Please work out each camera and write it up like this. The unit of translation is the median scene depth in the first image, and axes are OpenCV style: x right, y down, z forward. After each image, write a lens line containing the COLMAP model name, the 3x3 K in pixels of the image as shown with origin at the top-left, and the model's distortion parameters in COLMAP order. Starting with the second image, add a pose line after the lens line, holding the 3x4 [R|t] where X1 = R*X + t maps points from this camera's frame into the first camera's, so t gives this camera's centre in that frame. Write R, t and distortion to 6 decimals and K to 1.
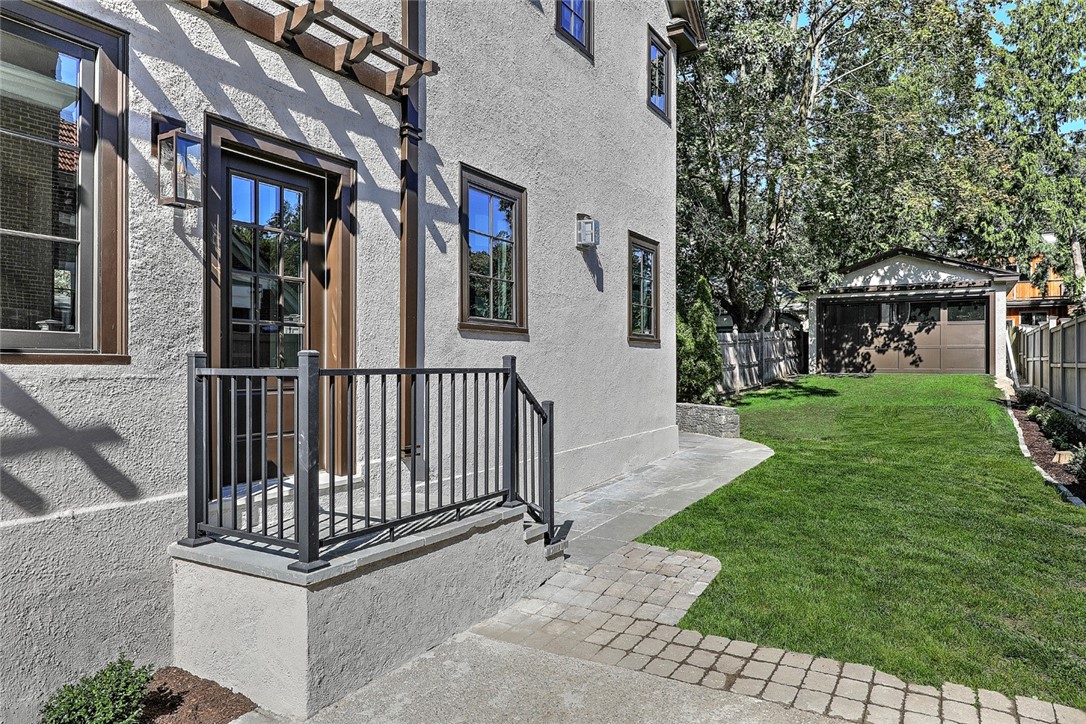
lens RADIAL K [[703.7, 0, 543.0], [0, 703.7, 362.0], [0, 0, 1]] dist [-0.000306, 0.000295]
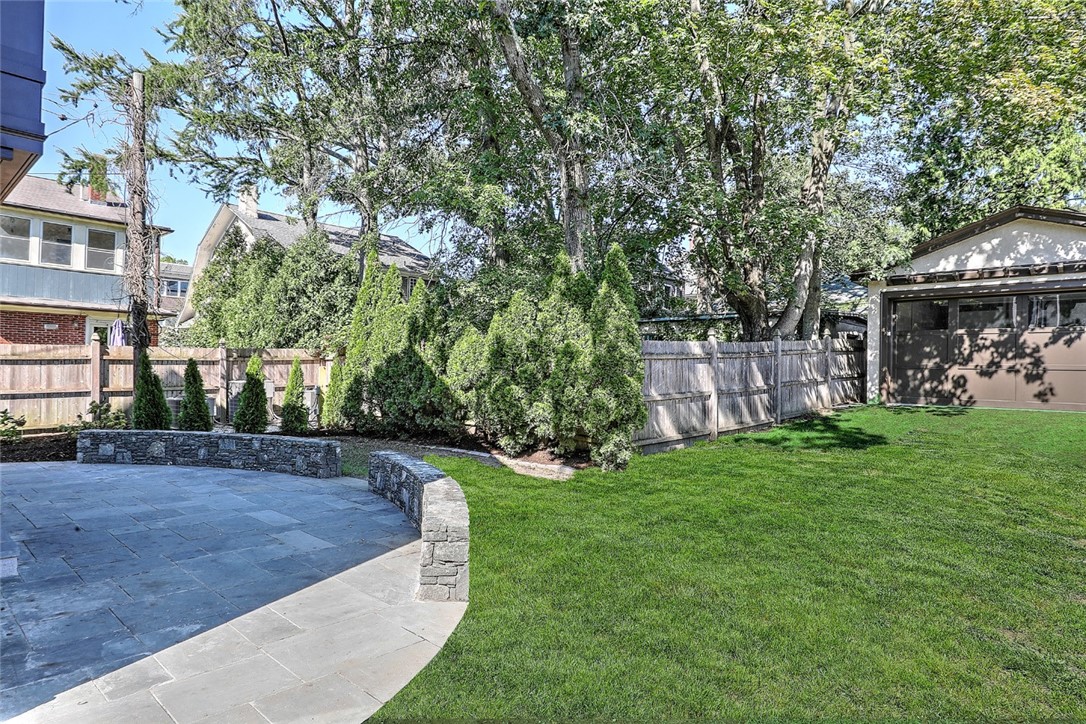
lens RADIAL K [[639.4, 0, 543.0], [0, 639.4, 362.0], [0, 0, 1]] dist [-0.005248, -0.002877]
pose [[0.975785, 0.019679, -0.217845, 0.220820], [-0.021202, 0.999764, -0.004654, -0.014961], [0.217702, 0.009160, 0.975972, 0.361761]]
